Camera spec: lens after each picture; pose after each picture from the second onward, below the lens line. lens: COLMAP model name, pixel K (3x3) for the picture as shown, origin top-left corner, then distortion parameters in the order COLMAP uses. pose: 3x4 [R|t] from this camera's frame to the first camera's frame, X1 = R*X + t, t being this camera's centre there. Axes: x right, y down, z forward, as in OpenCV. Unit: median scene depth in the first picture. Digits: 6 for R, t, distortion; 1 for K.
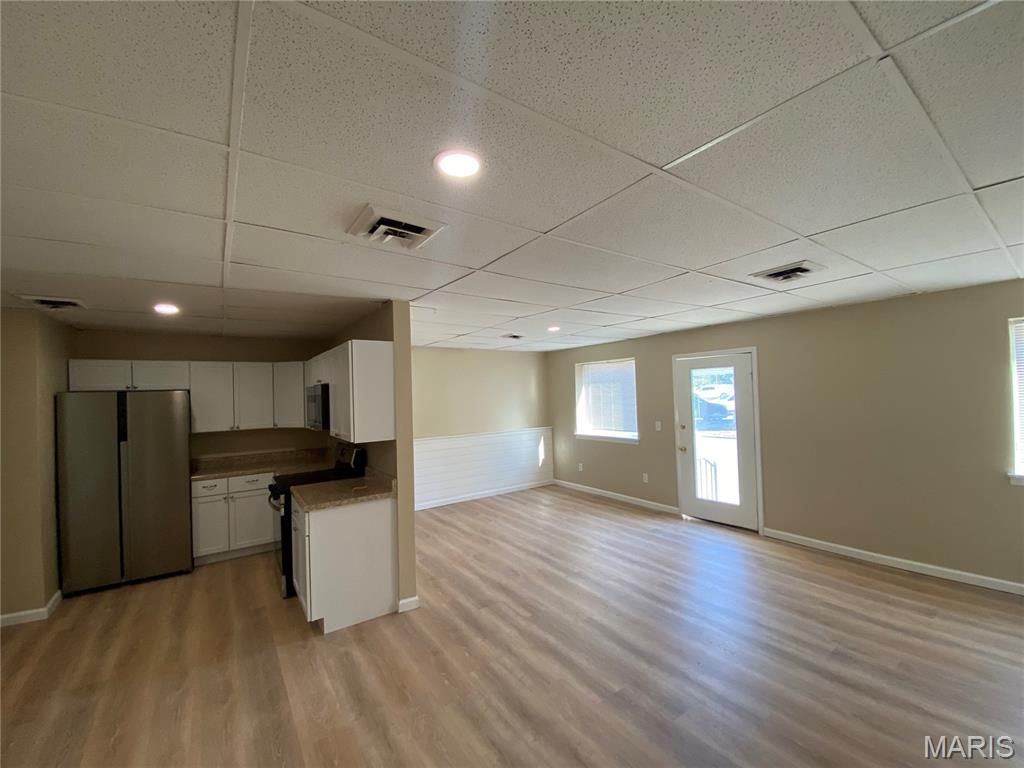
lens RADIAL K [[414.7, 0, 512.0], [0, 414.7, 384.0], [0, 0, 1]] dist [0.000345, -0.000047]
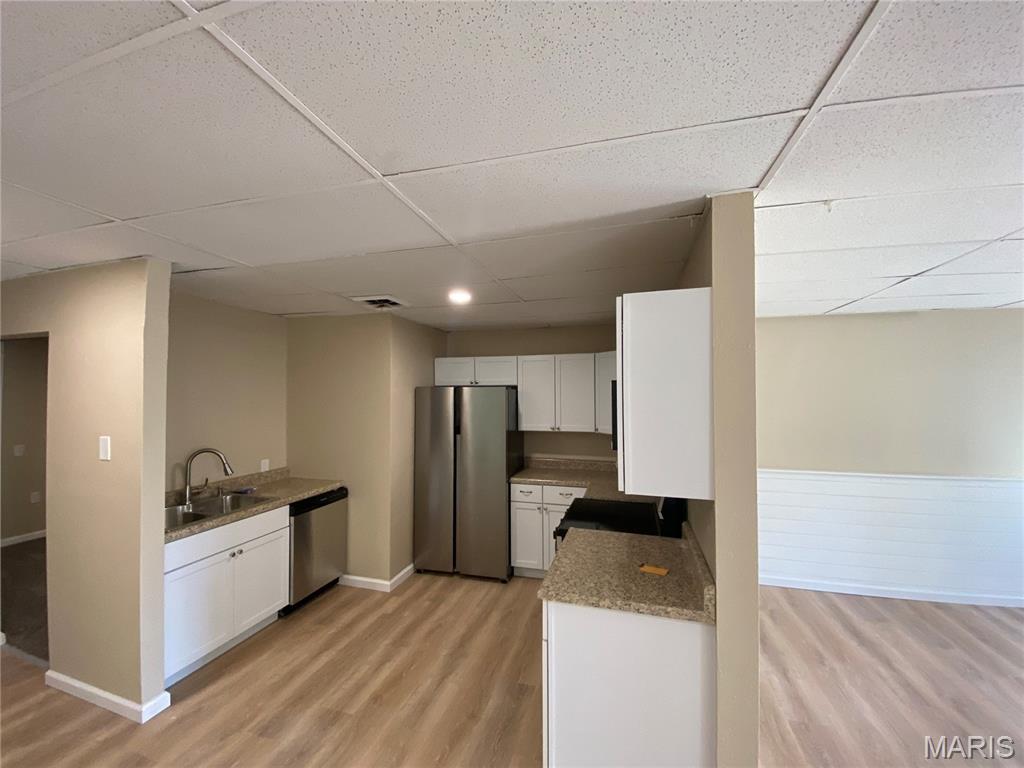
lens RADIAL K [[408.7, 0, 512.0], [0, 408.7, 384.0], [0, 0, 1]] dist [0.011855, -0.014965]
pose [[0.629278, 0.007209, -0.777147, -0.058710], [0.002234, 0.999936, 0.011084, 0.000478], [0.777177, -0.008711, 0.629222, 0.457017]]
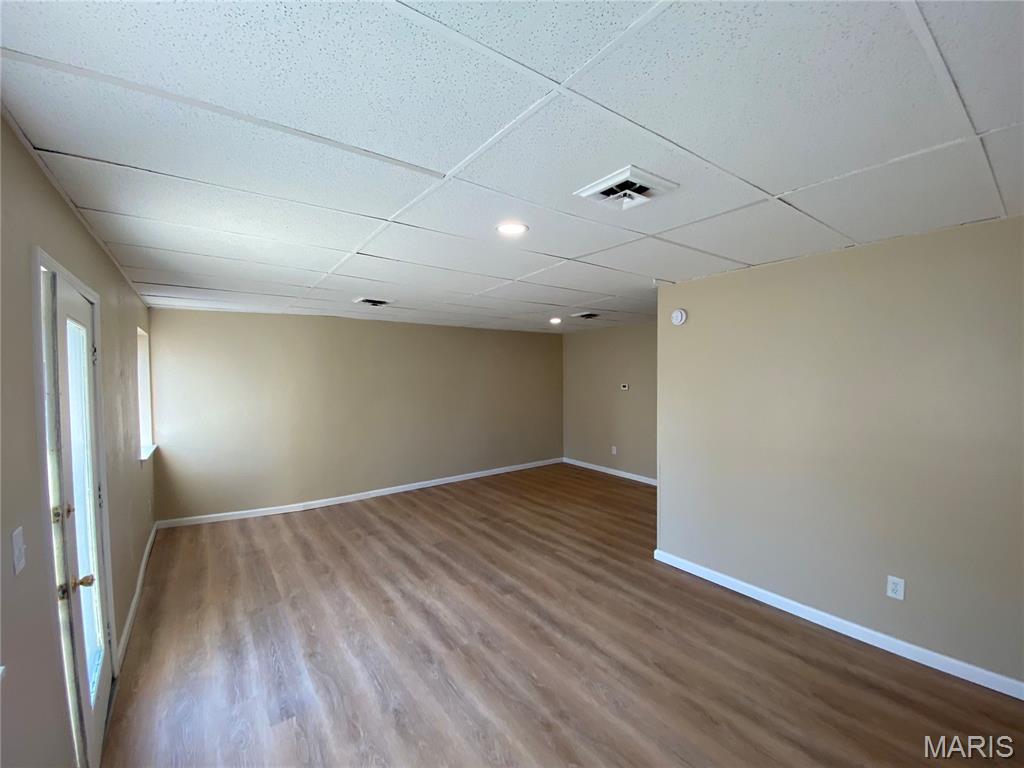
lens RADIAL K [[414.7, 0, 512.0], [0, 414.7, 384.0], [0, 0, 1]] dist [0.000345, -0.000047]
pose [[-0.999010, 0.041249, -0.016647, 0.143090], [0.041210, 0.999147, 0.002650, 0.035414], [0.016743, 0.001962, -0.999858, 1.816238]]
